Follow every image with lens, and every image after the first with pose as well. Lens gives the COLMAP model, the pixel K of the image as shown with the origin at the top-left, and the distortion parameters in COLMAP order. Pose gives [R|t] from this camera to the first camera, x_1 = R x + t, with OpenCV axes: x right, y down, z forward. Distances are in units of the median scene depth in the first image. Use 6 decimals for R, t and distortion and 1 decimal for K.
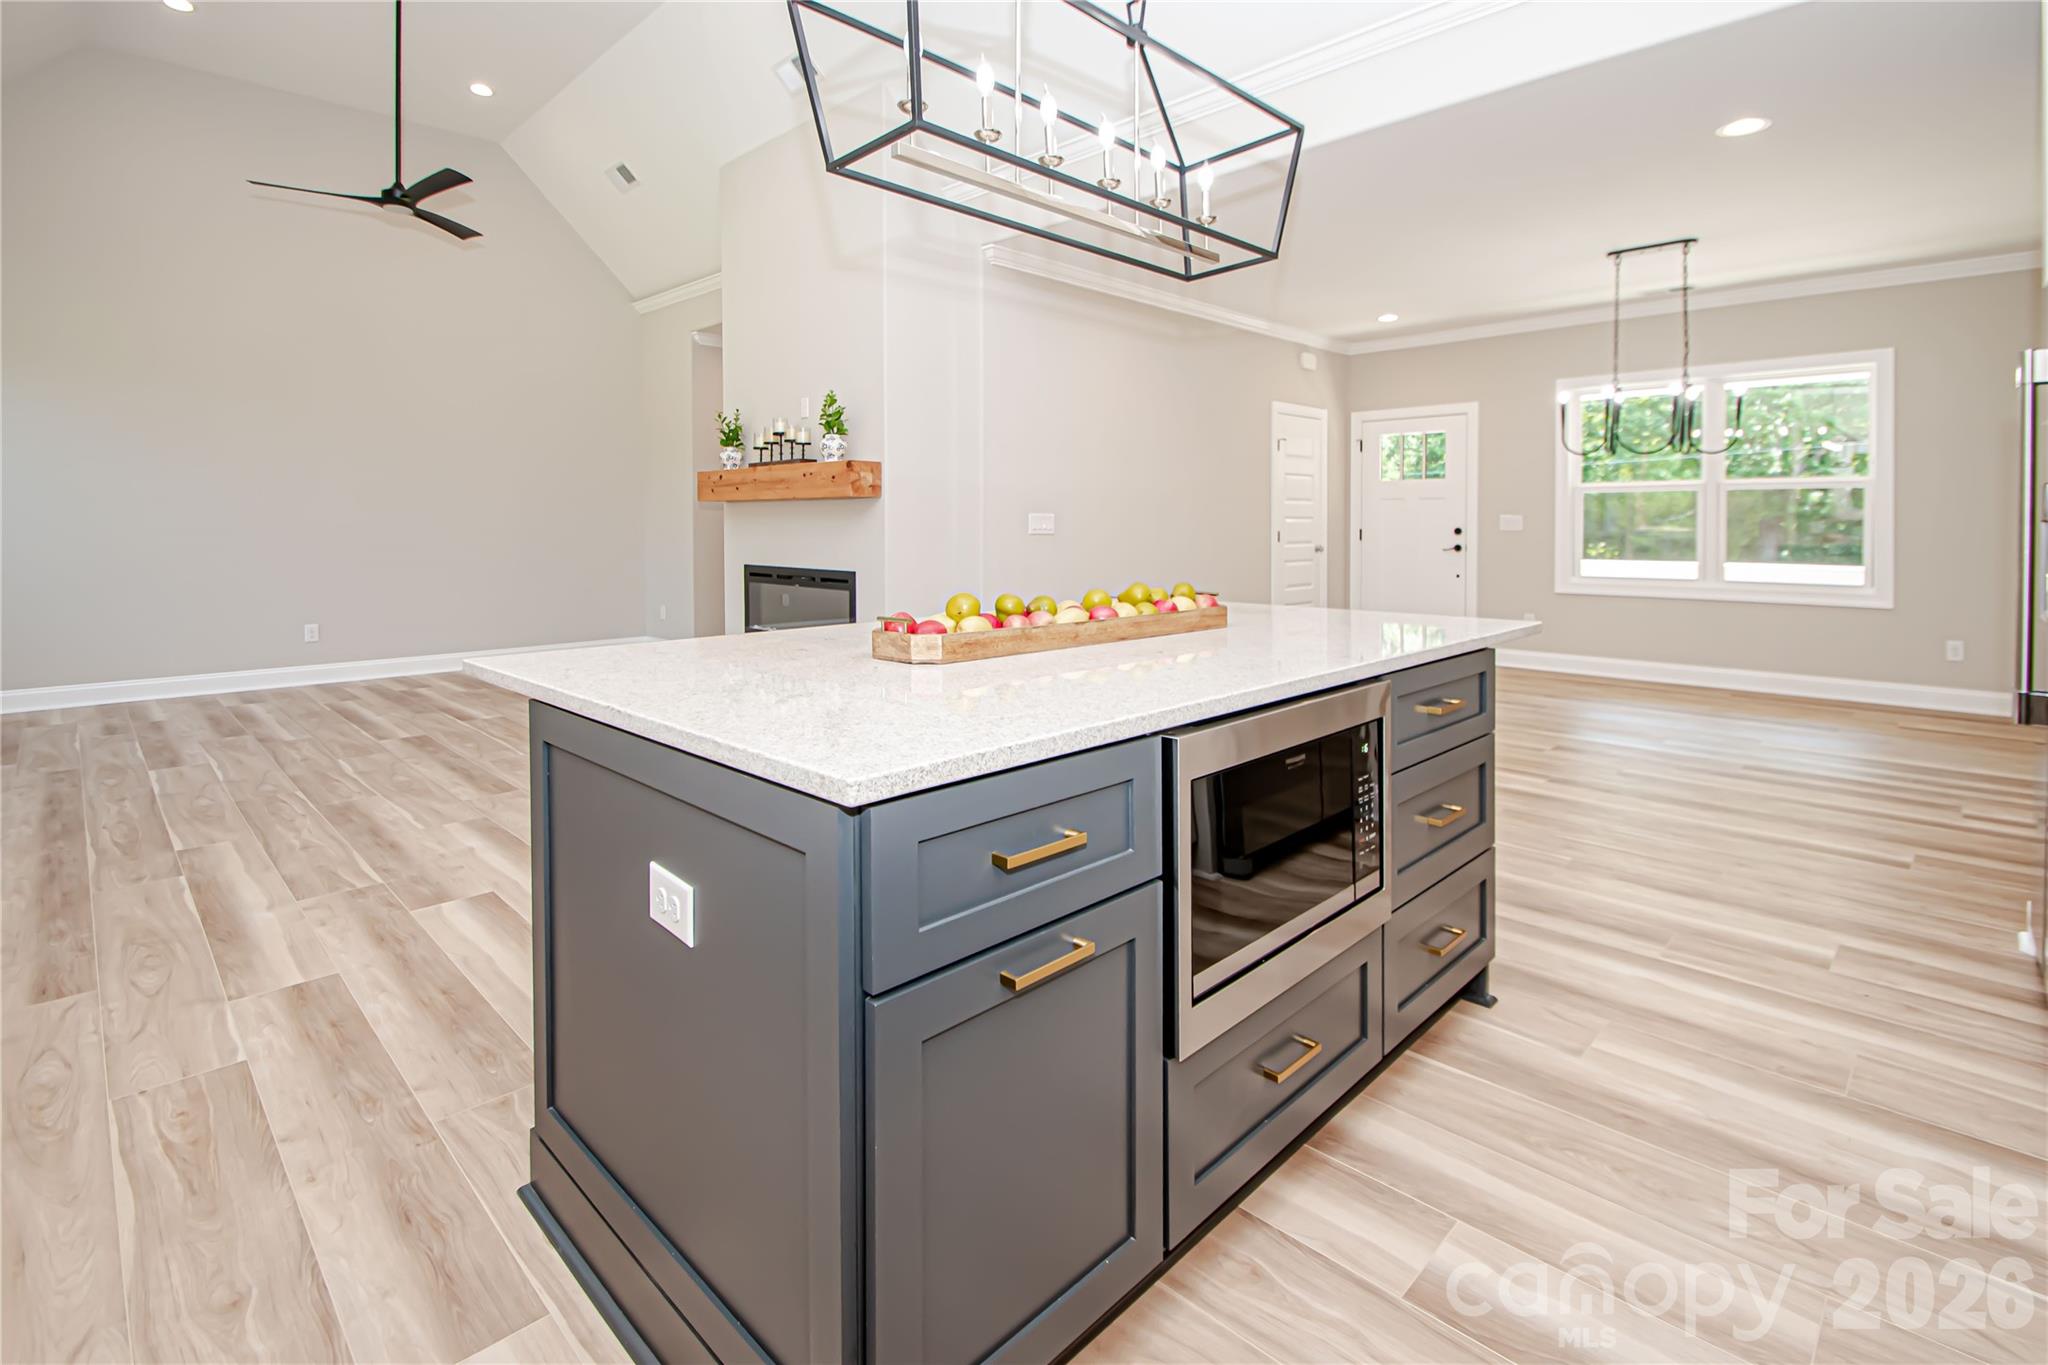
lens RADIAL K [[939.9, 0, 1035.6], [0, 939.9, 526.1], [0, 0, 1]] dist [0.009183, -0.010640]
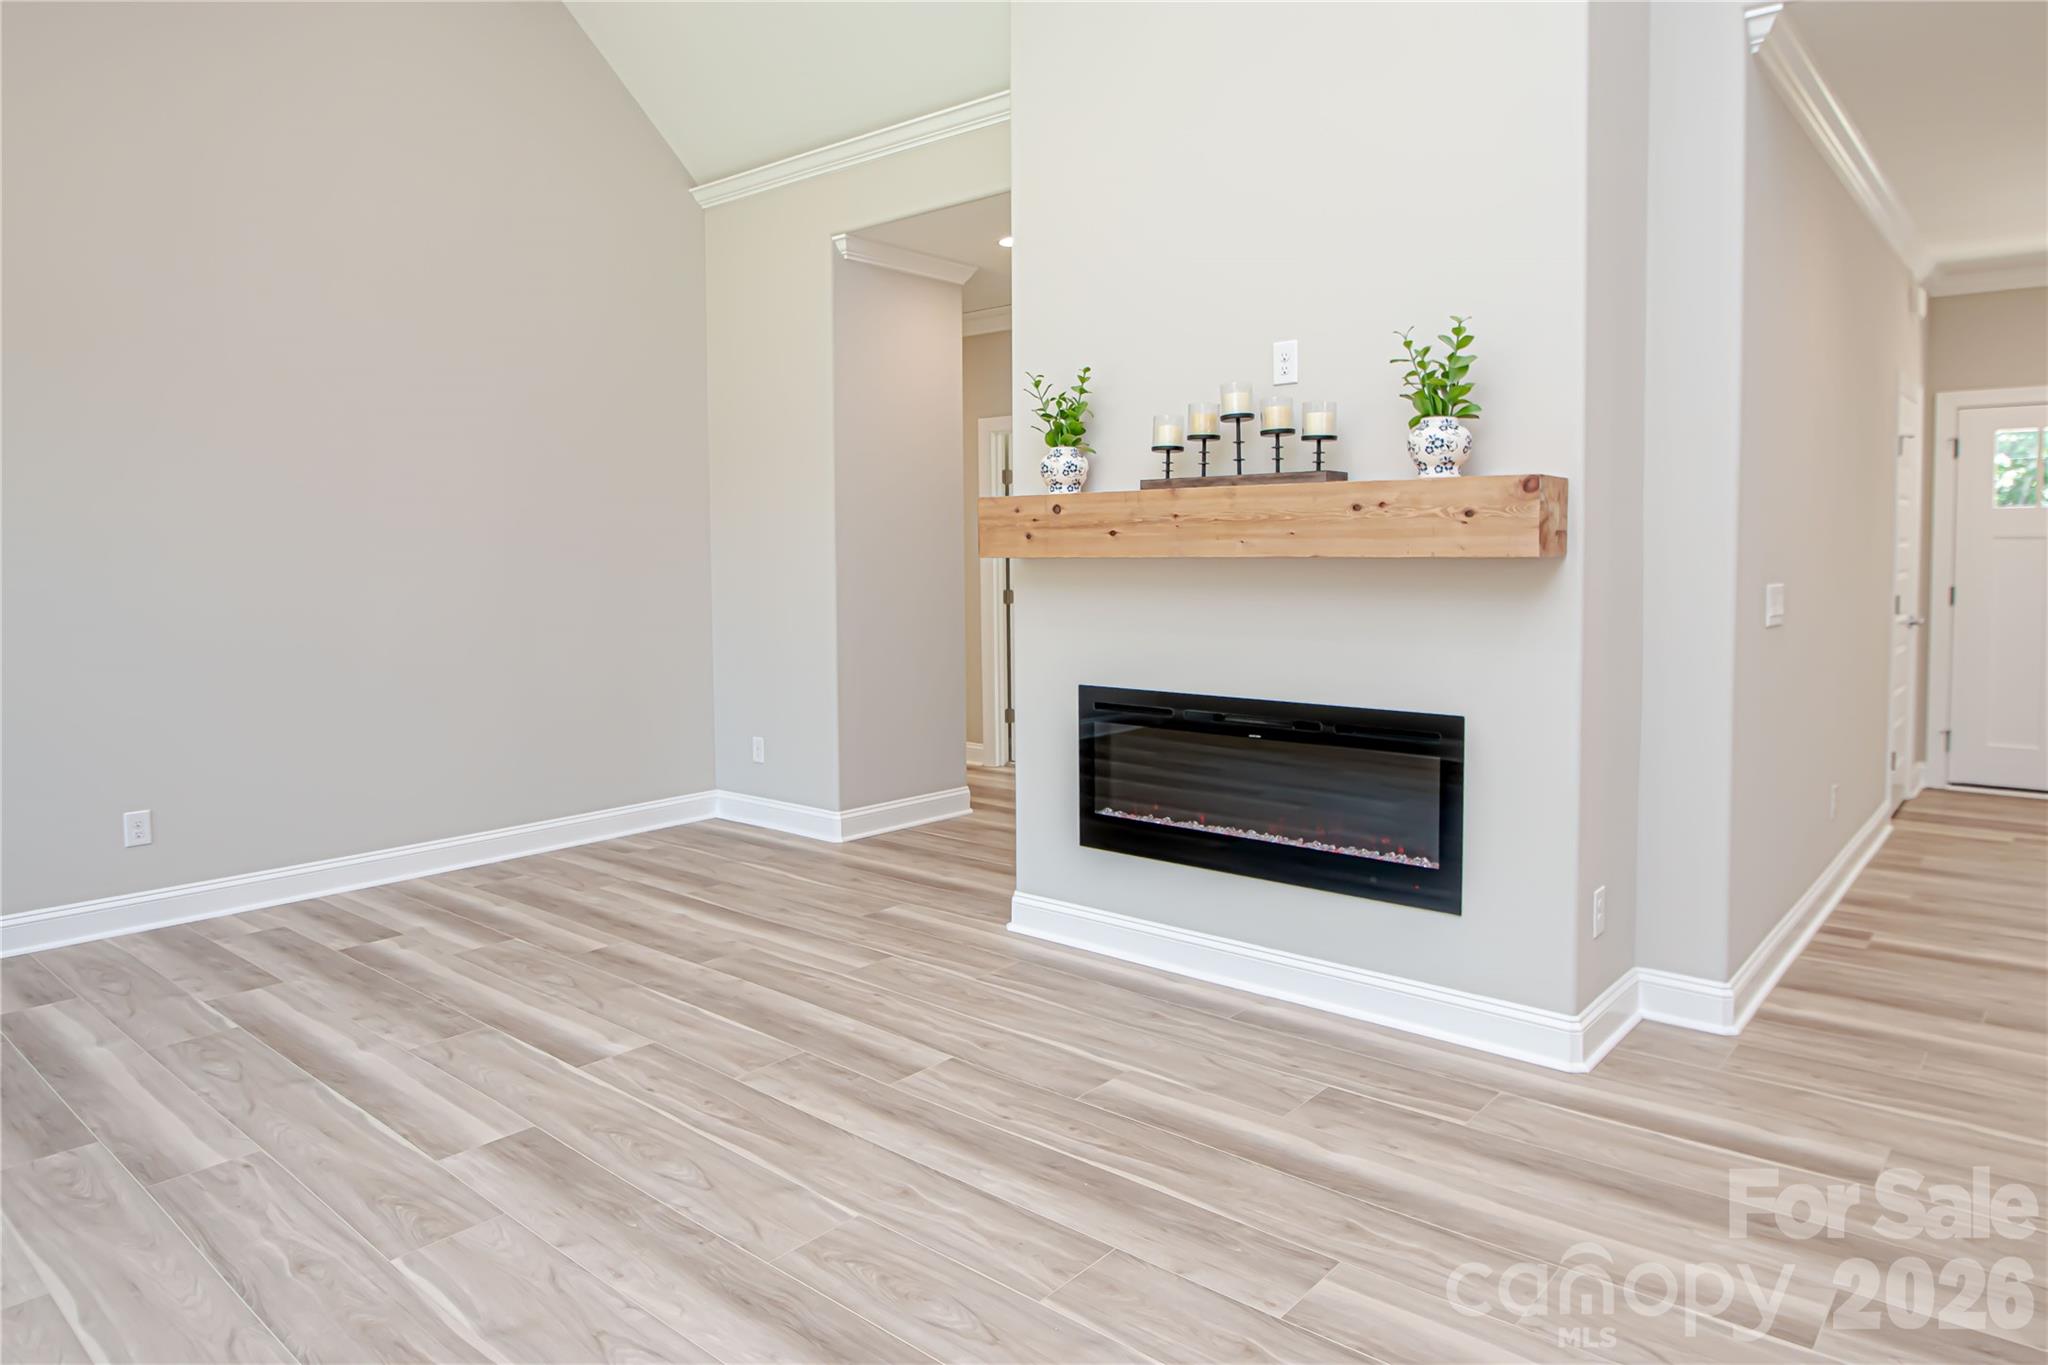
lens RADIAL K [[1233.0, 0, 1085.4], [0, 1233.0, 599.2], [0, 0, 1]] dist [-0.017382, -0.008899]
pose [[0.995712, -0.009320, 0.092033, -0.405136], [0.006314, 0.999438, 0.032910, -0.028250], [-0.092288, -0.032187, 0.995212, 0.396517]]
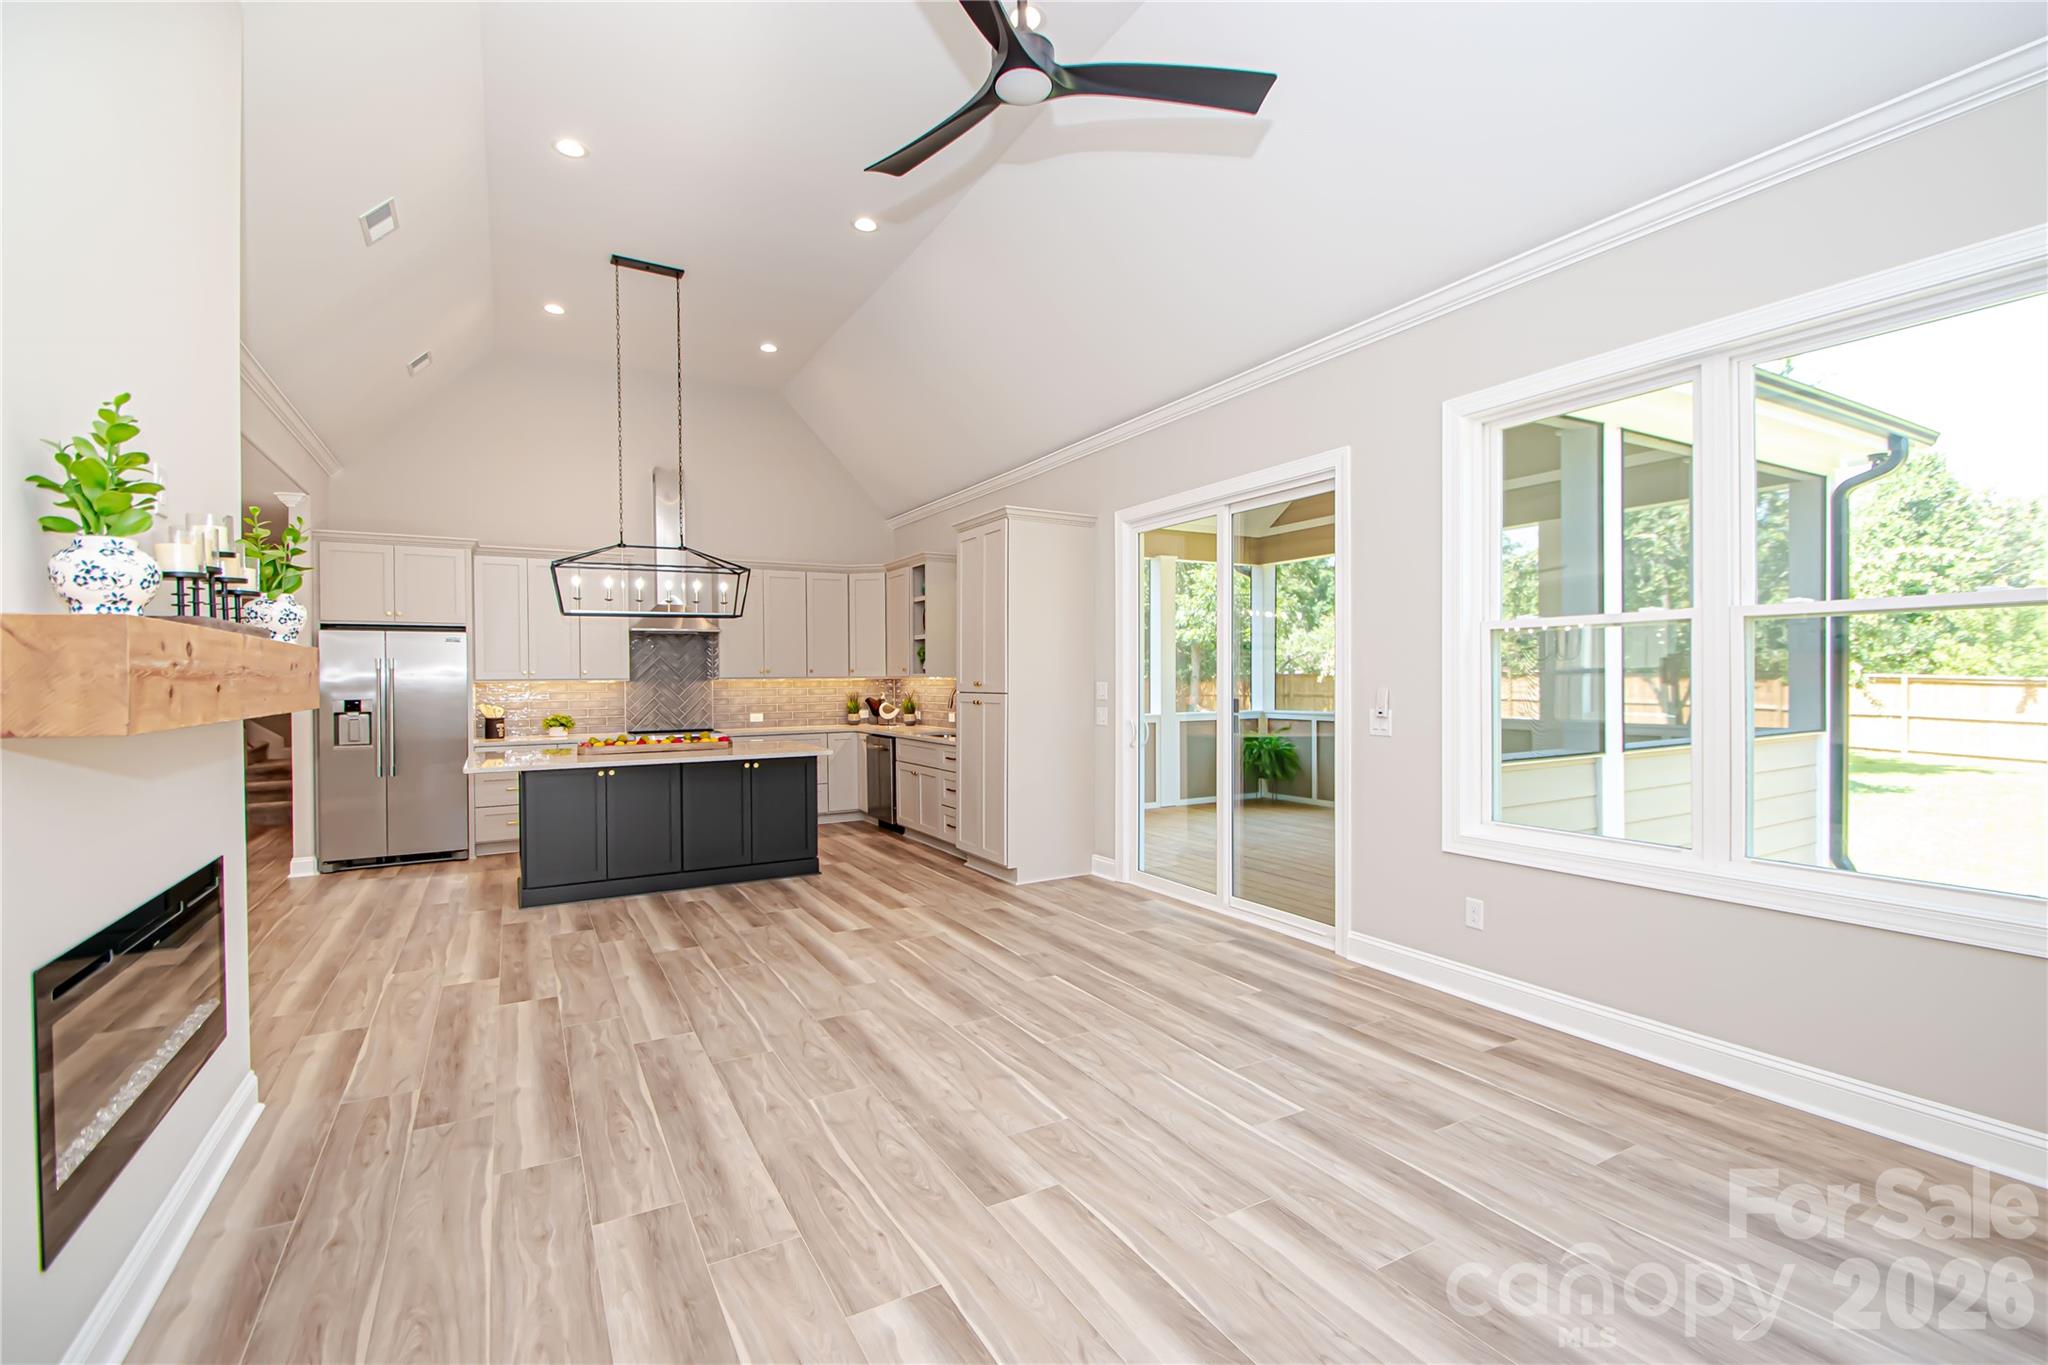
lens RADIAL K [[896.0, 0, 1008.5], [0, 896.0, 683.6], [0, 0, 1]] dist [-0.001378, -0.001215]
pose [[-0.949858, 0.006335, 0.312617, -0.711723], [0.010911, 0.999857, 0.012891, -0.045281], [-0.312491, 0.015655, -0.949792, 1.253903]]
